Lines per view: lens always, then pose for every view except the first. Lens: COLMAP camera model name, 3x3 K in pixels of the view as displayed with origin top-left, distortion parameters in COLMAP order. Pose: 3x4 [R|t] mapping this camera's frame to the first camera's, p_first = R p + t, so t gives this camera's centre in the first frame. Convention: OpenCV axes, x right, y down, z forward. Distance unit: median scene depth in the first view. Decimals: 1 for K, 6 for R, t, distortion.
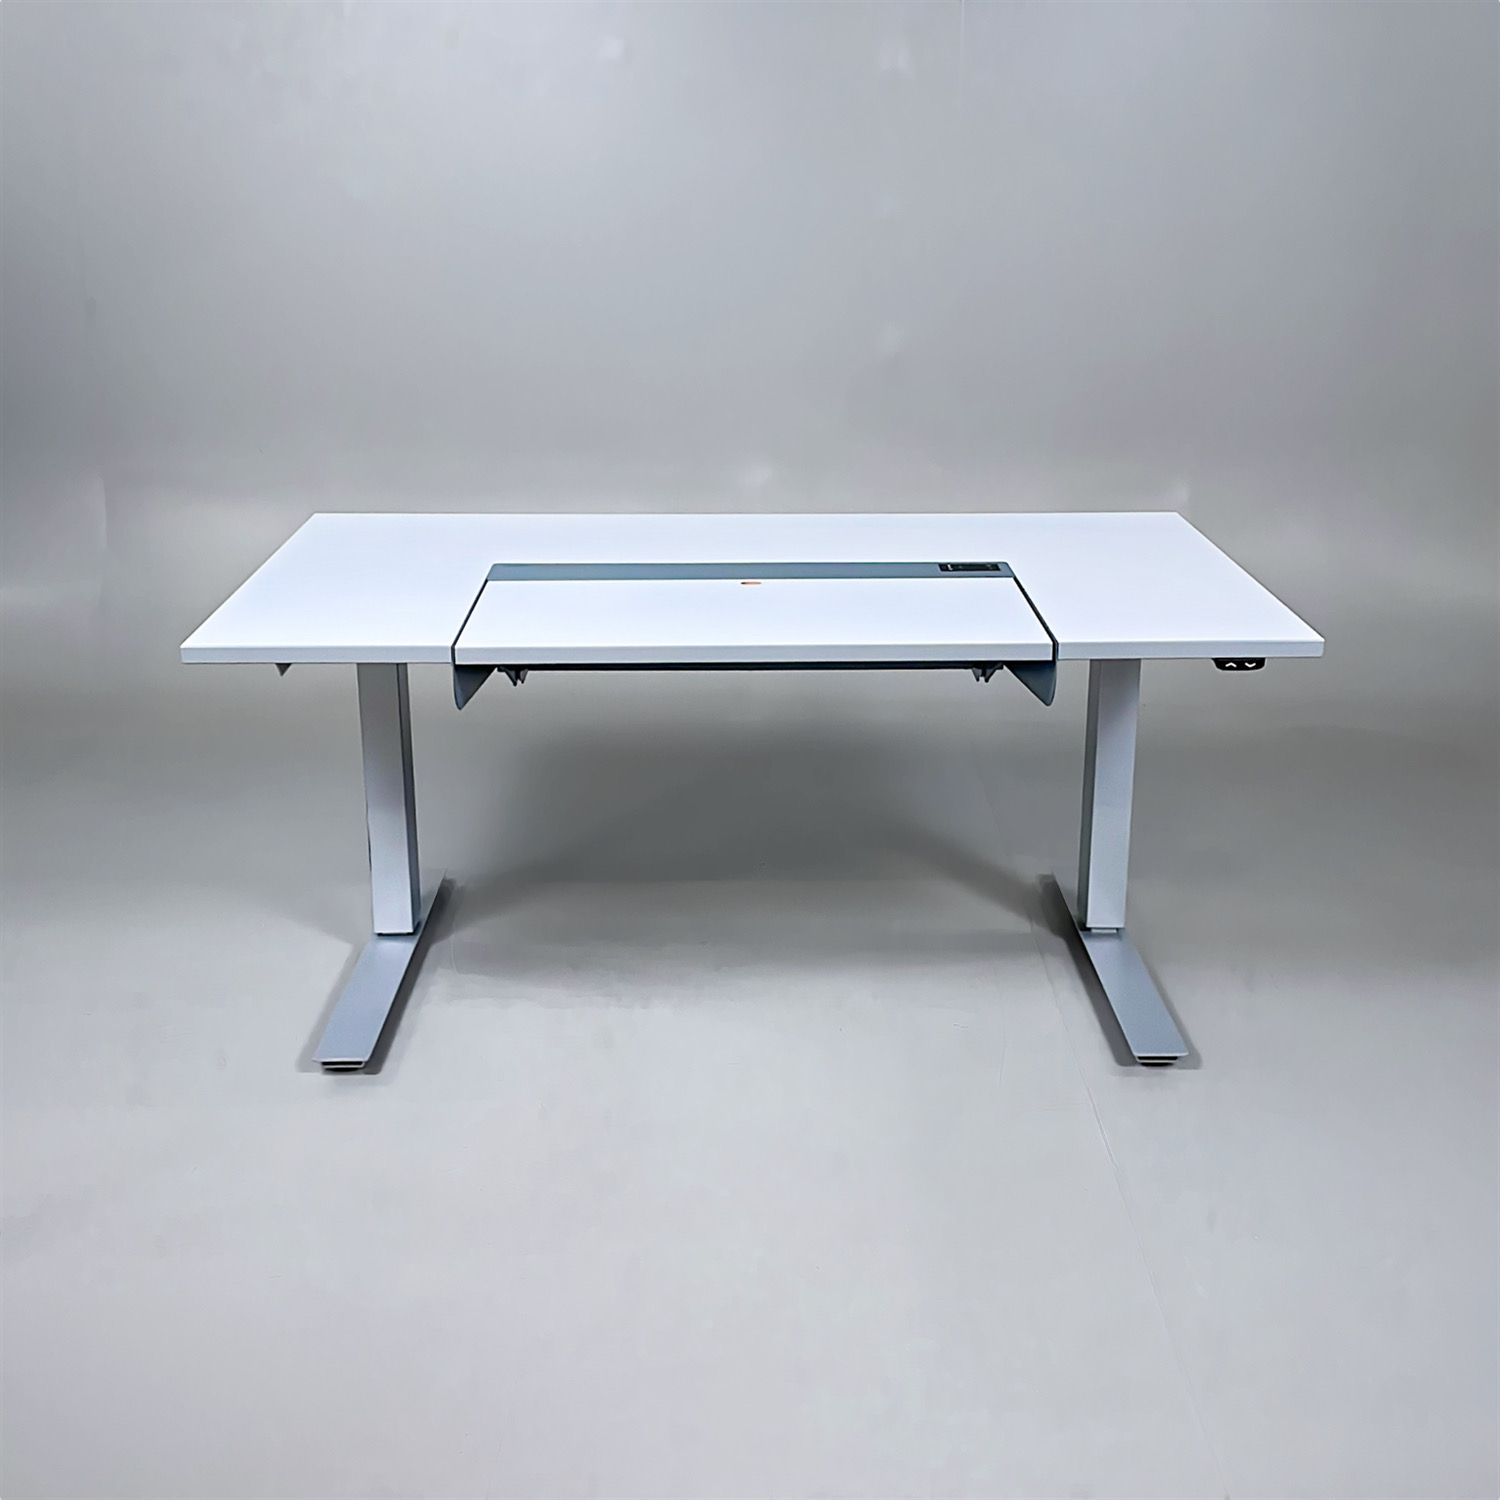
lens RADIAL K [[1985.2, 0, 750.0], [0, 1985.2, 750.0], [0, 0, 1]] dist [0.019870, 0.004375]
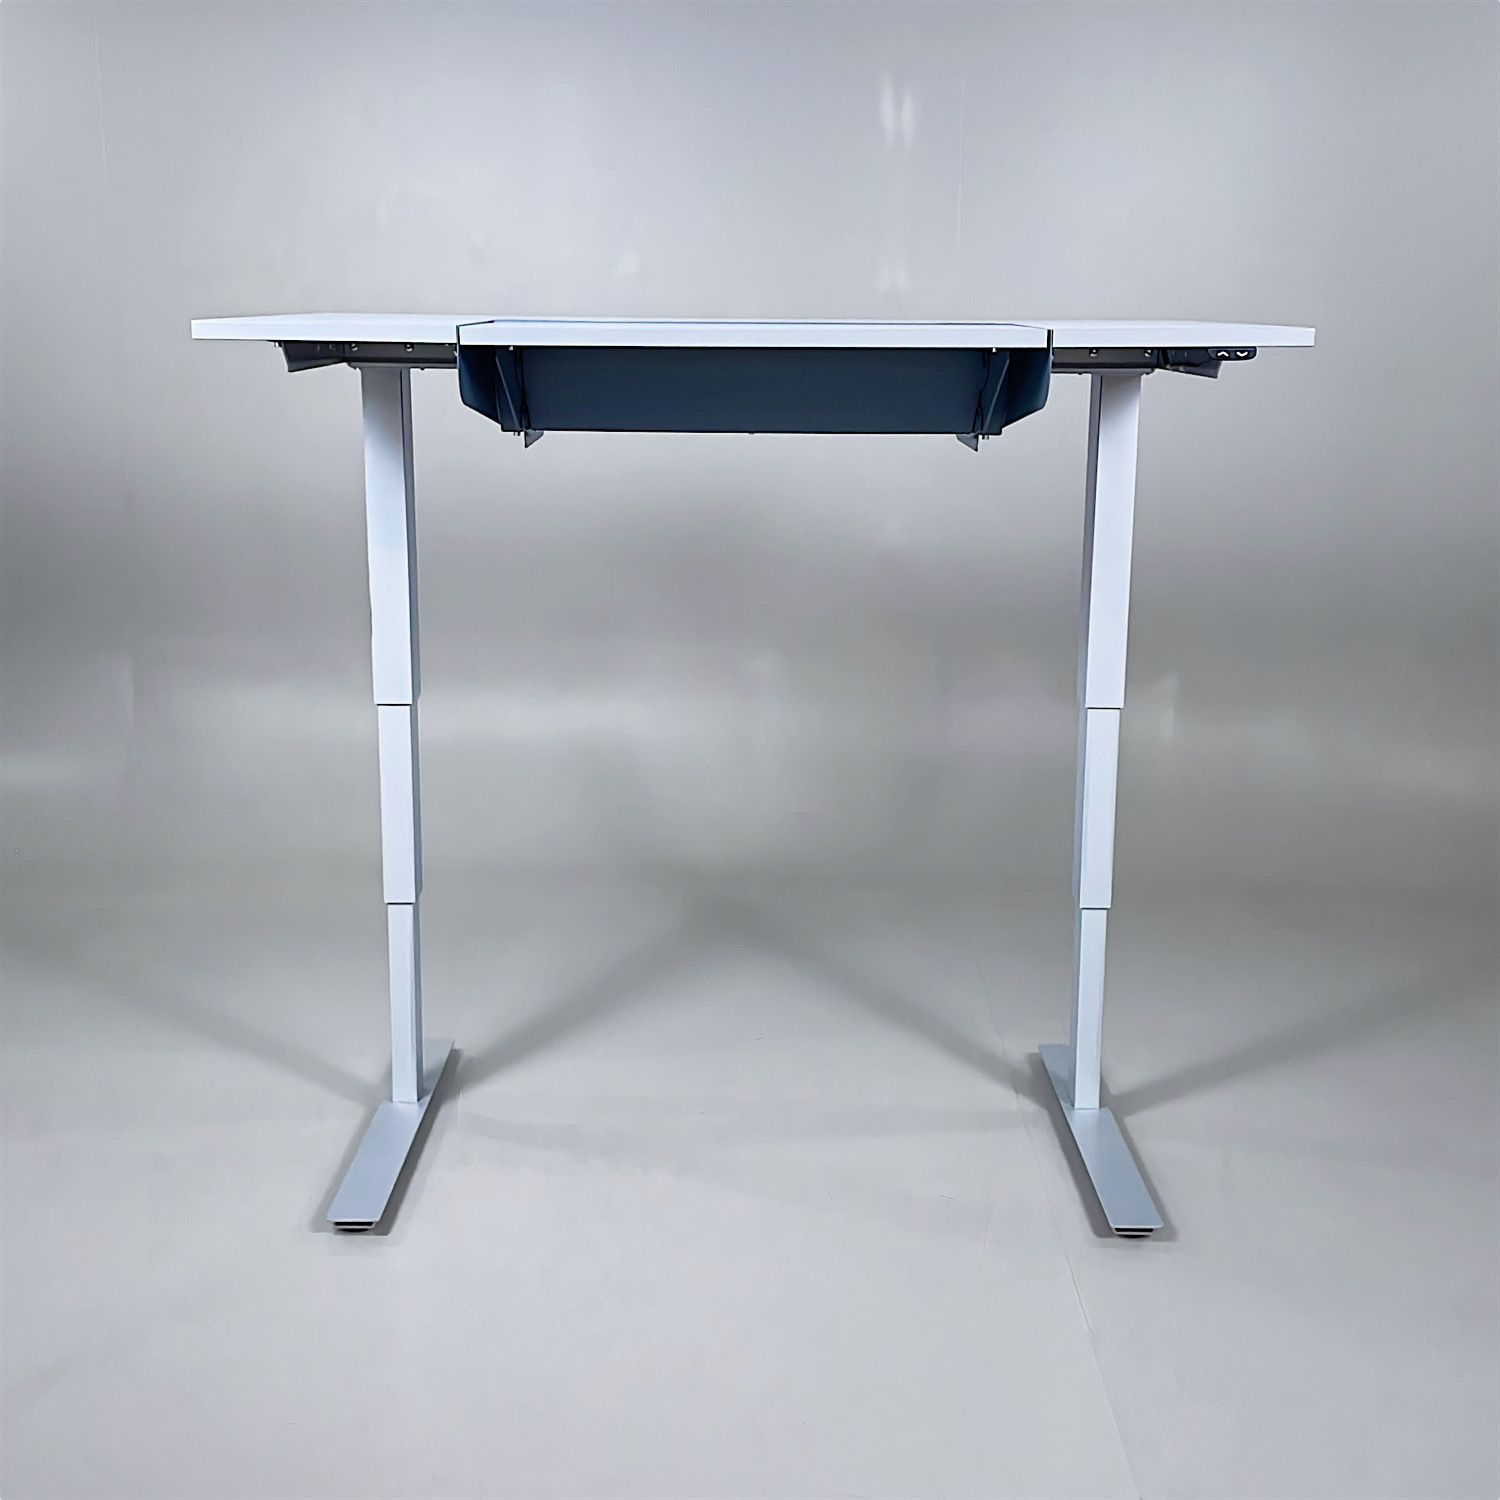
lens RADIAL K [[1985.2, 0, 750.0], [0, 1985.2, 750.0], [0, 0, 1]] dist [0.019870, 0.004375]
pose [[0.999937, 0.009278, -0.006262, 0.007324], [-0.009800, 0.995972, -0.089129, -0.000645], [0.005409, 0.089185, 0.996000, -0.056780]]
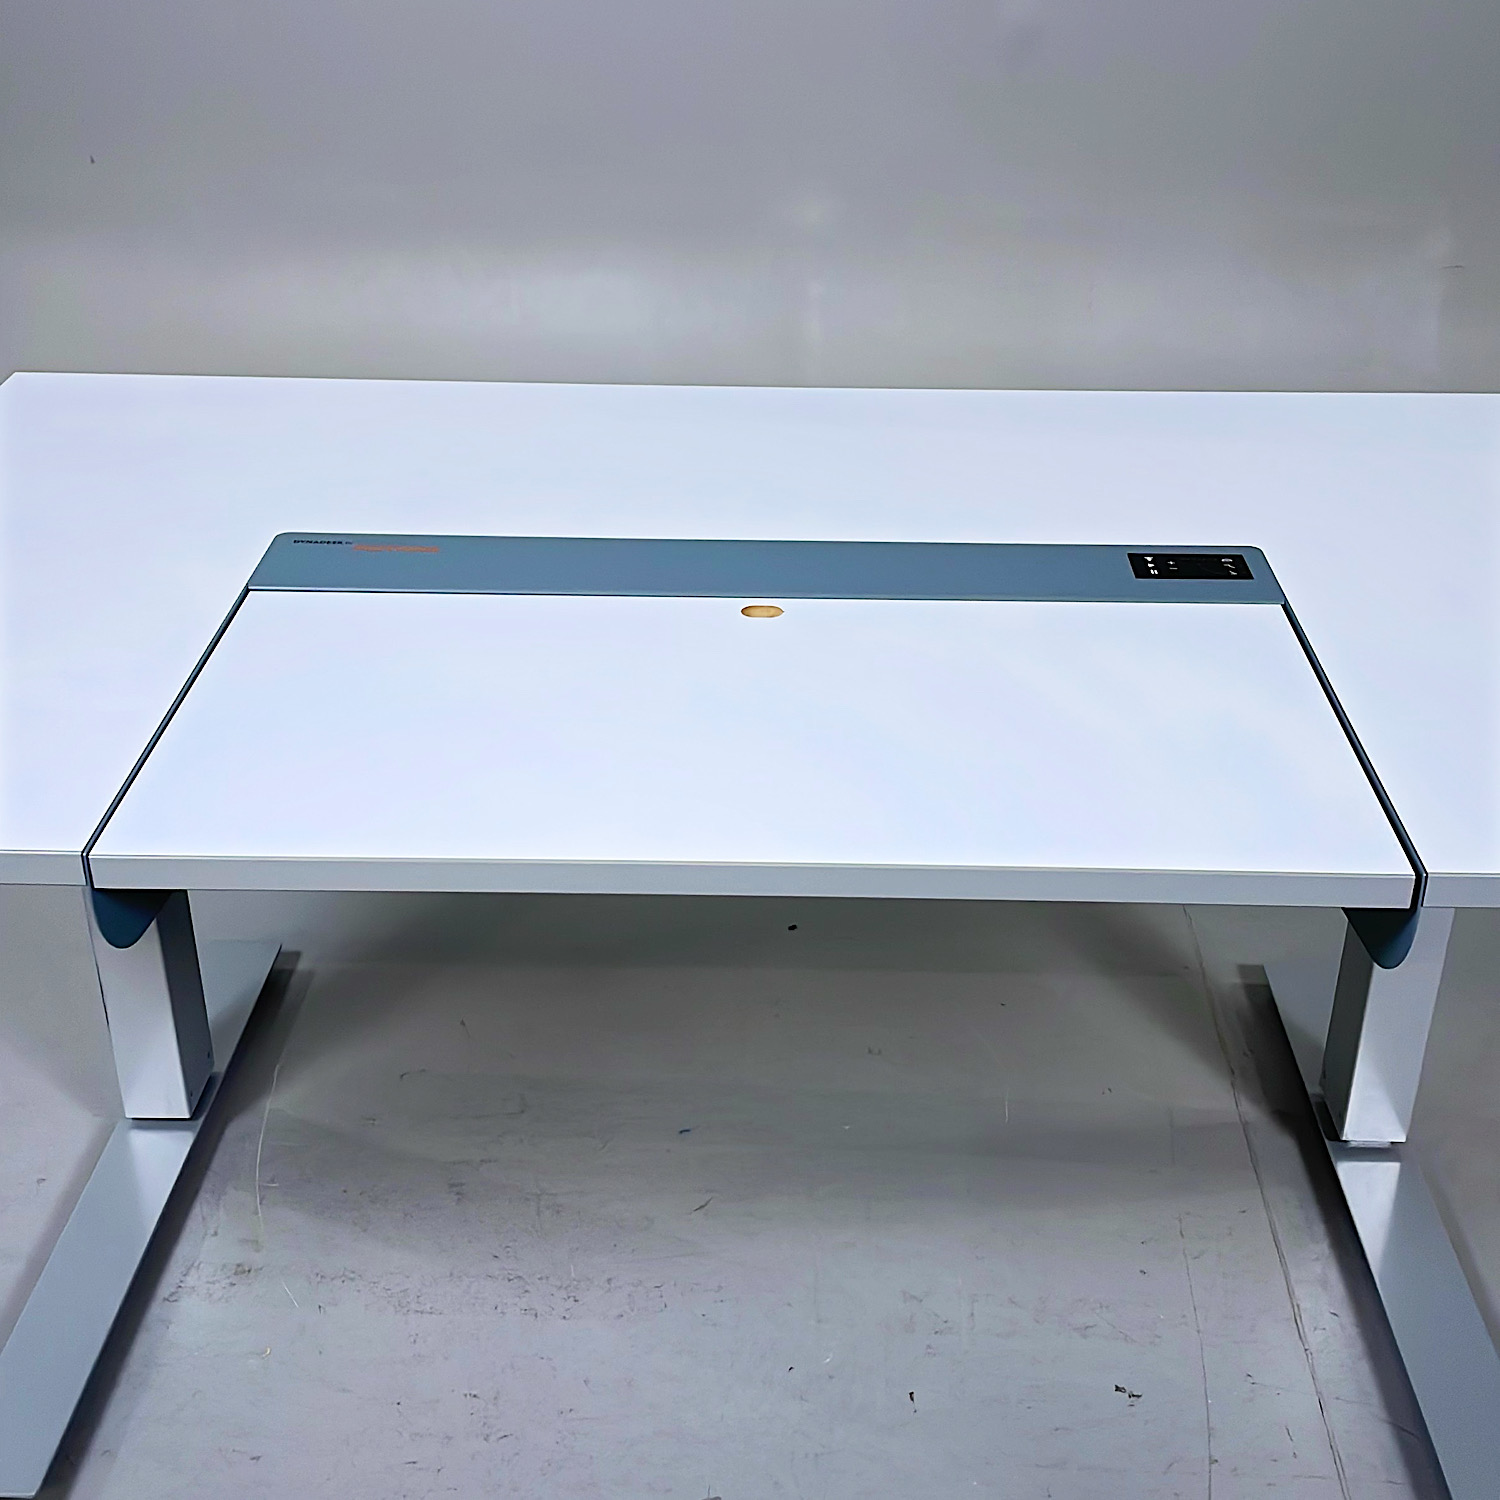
lens RADIAL K [[1985.2, 0, 750.0], [0, 1985.2, 750.0], [0, 0, 1]] dist [0.019870, 0.004375]
pose [[0.999230, 0.022412, -0.032192, 0.014509], [-0.015915, 0.981752, 0.189498, -0.142032], [0.035852, -0.188840, 0.981353, 0.486578]]
